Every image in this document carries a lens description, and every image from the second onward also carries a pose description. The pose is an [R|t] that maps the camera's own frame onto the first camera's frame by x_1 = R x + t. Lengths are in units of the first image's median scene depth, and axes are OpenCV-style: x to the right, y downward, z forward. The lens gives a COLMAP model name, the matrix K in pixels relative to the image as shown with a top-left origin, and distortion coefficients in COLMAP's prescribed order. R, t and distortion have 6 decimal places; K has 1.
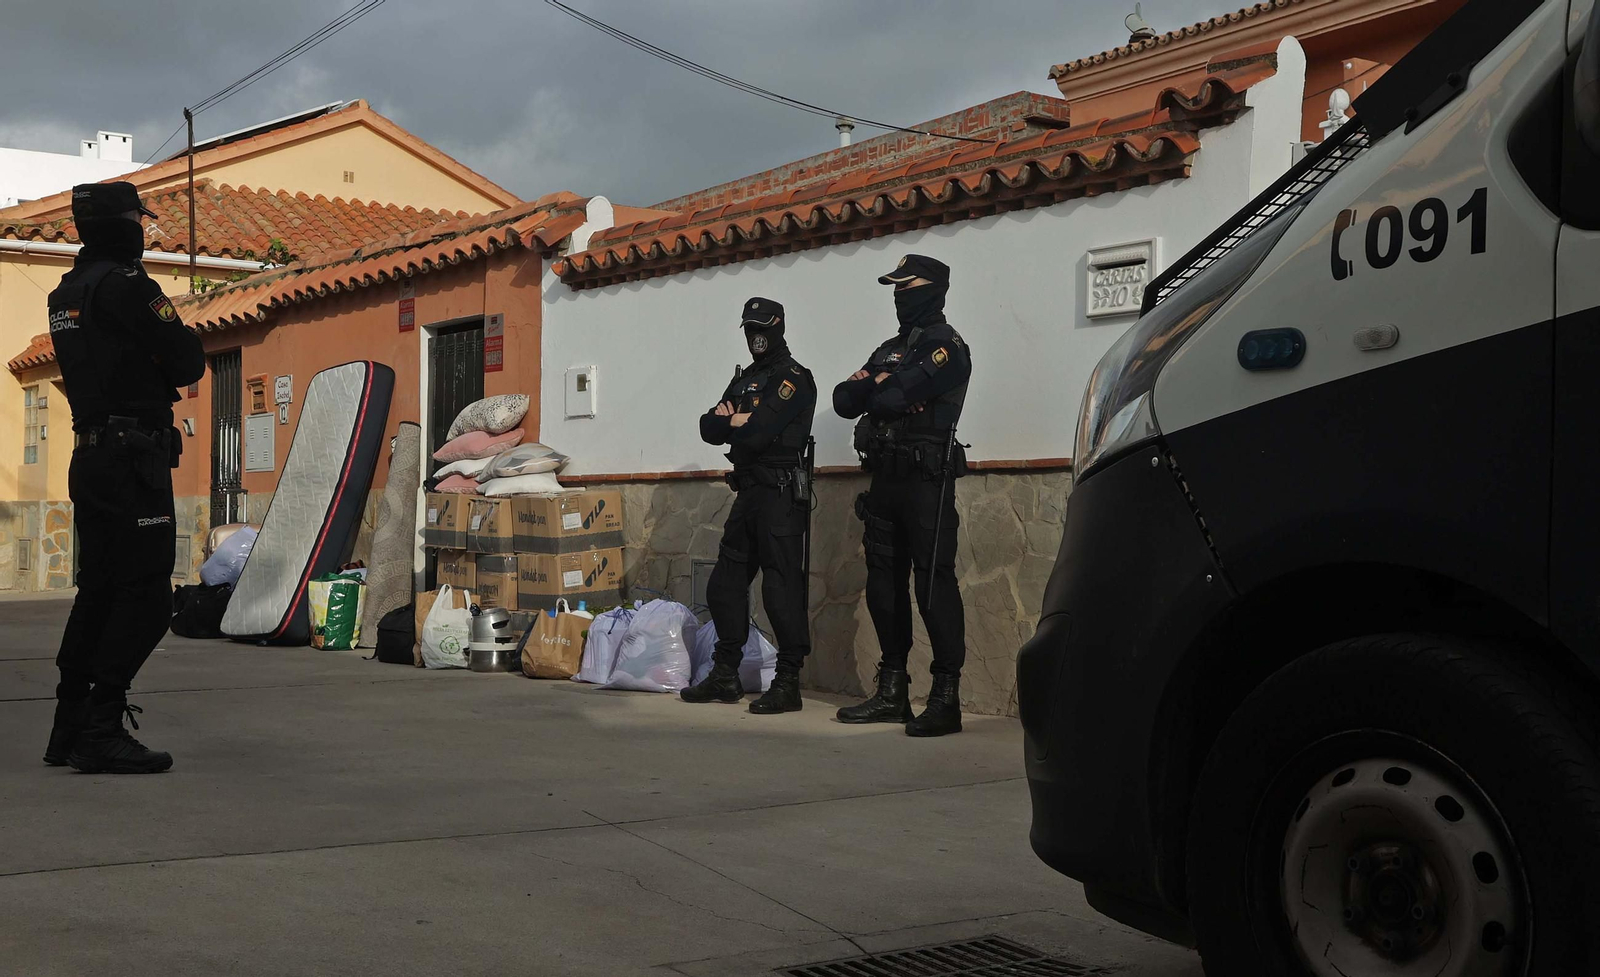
lens RADIAL K [[2083.9, 0, 800.0], [0, 2083.9, 488.5], [0, 0, 1]] dist [0.026312, 0.050285]
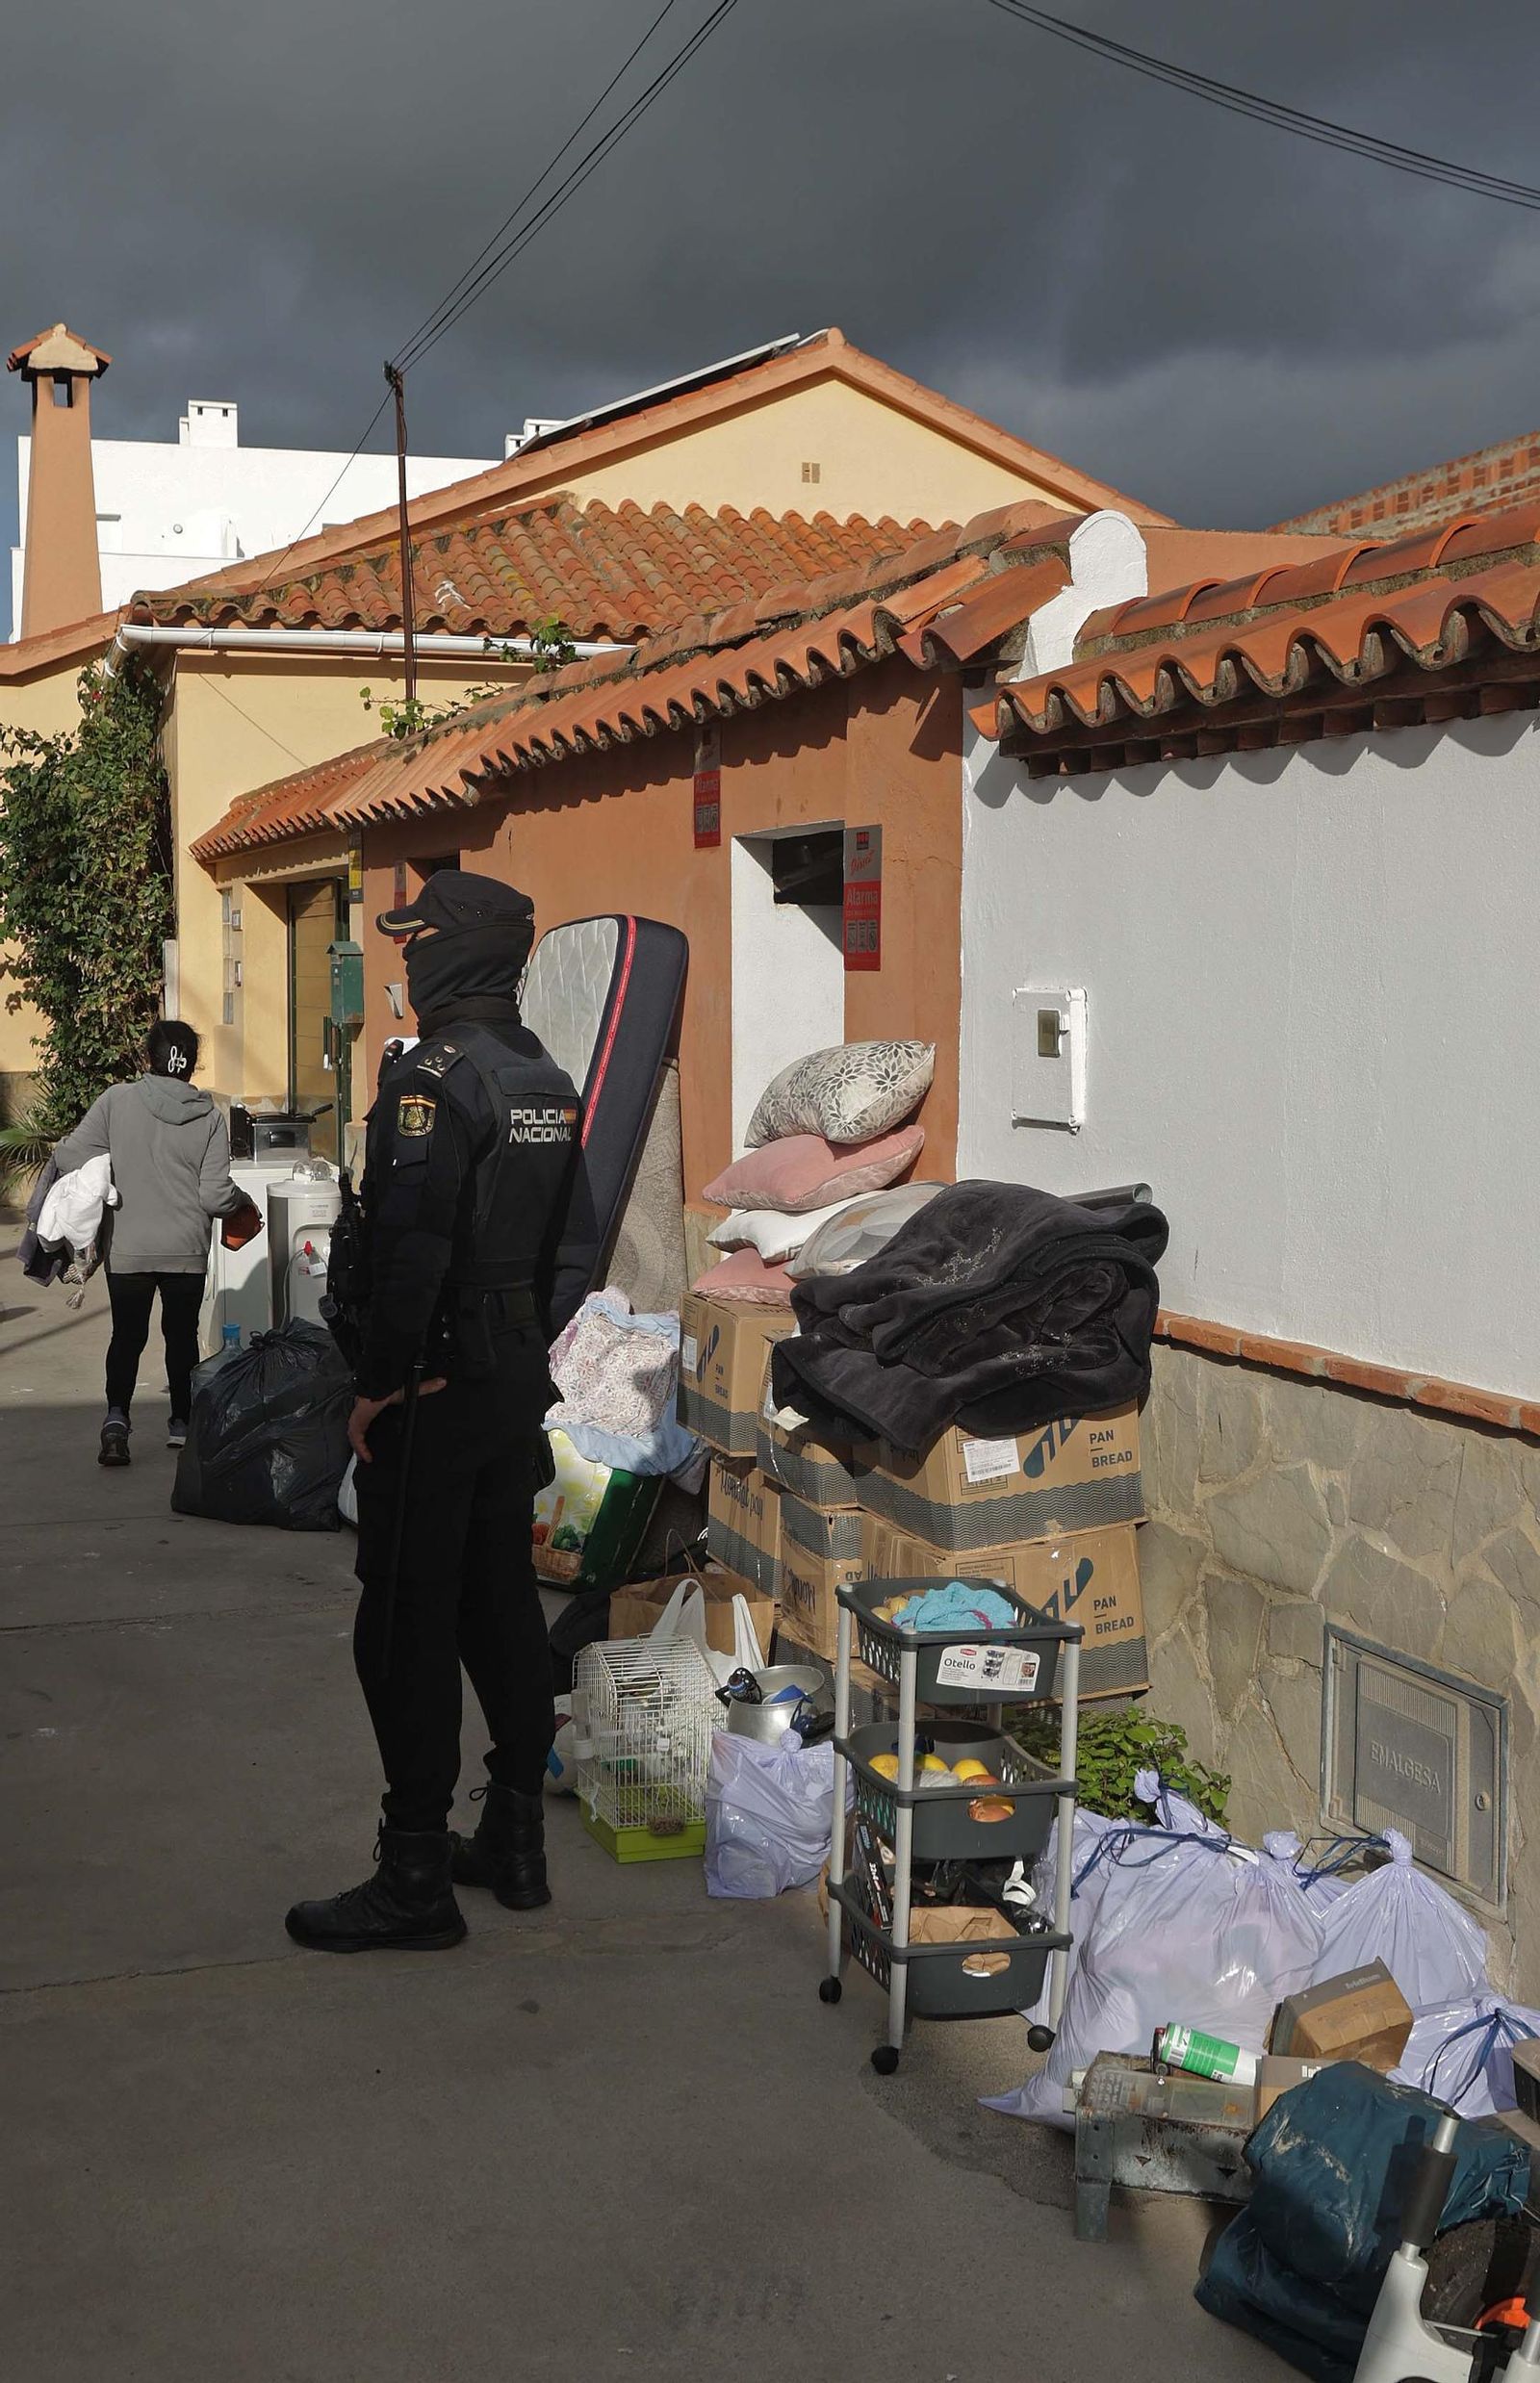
lens RADIAL K [[2930.5, 0, 606.9], [0, 2930.5, 1198.4], [0, 0, 1]] dist [0.012495, -0.003605]
pose [[0.942494, 0.021437, -0.333535, -0.005210], [0.012405, 0.995010, 0.099006, -0.071405], [0.333993, -0.097450, 0.937525, 0.471137]]
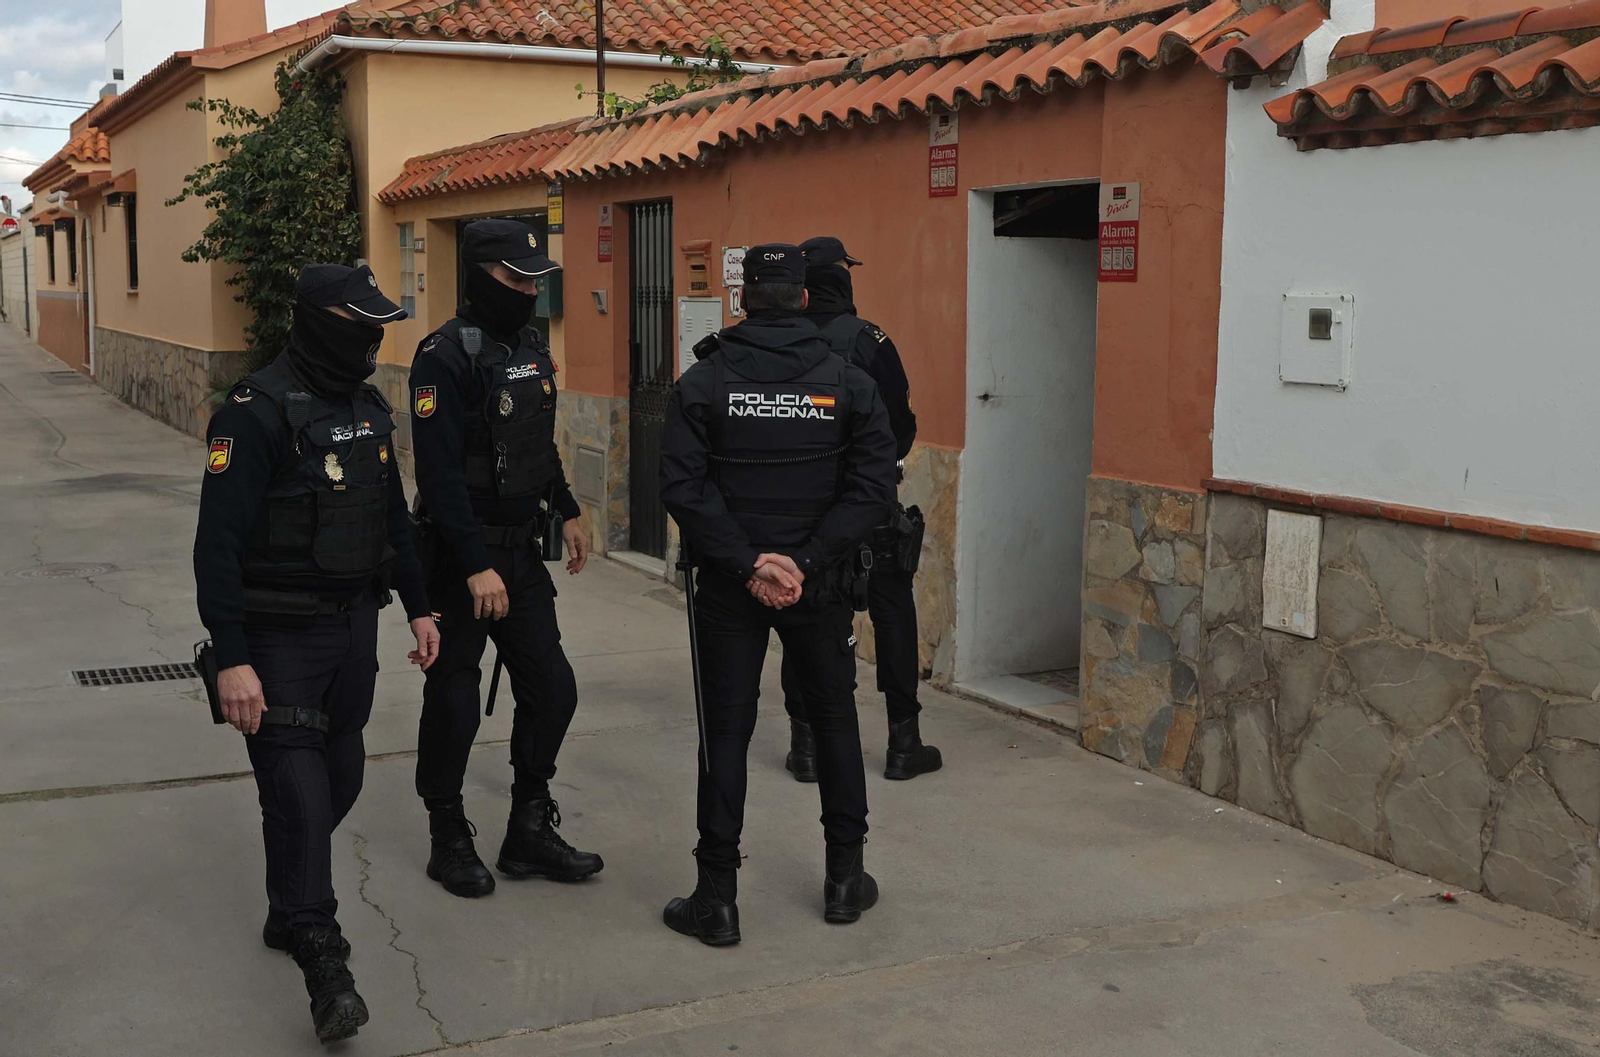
lens RADIAL K [[1985.2, 0, 717.9], [0, 1985.2, 520.7], [0, 0, 1]] dist [0.023990, -0.013106]
pose [[0.977740, 0.024432, -0.208394, -0.143560], [0.005317, 0.989994, 0.141010, -0.071527], [0.209754, -0.138979, 0.967826, 0.442167]]
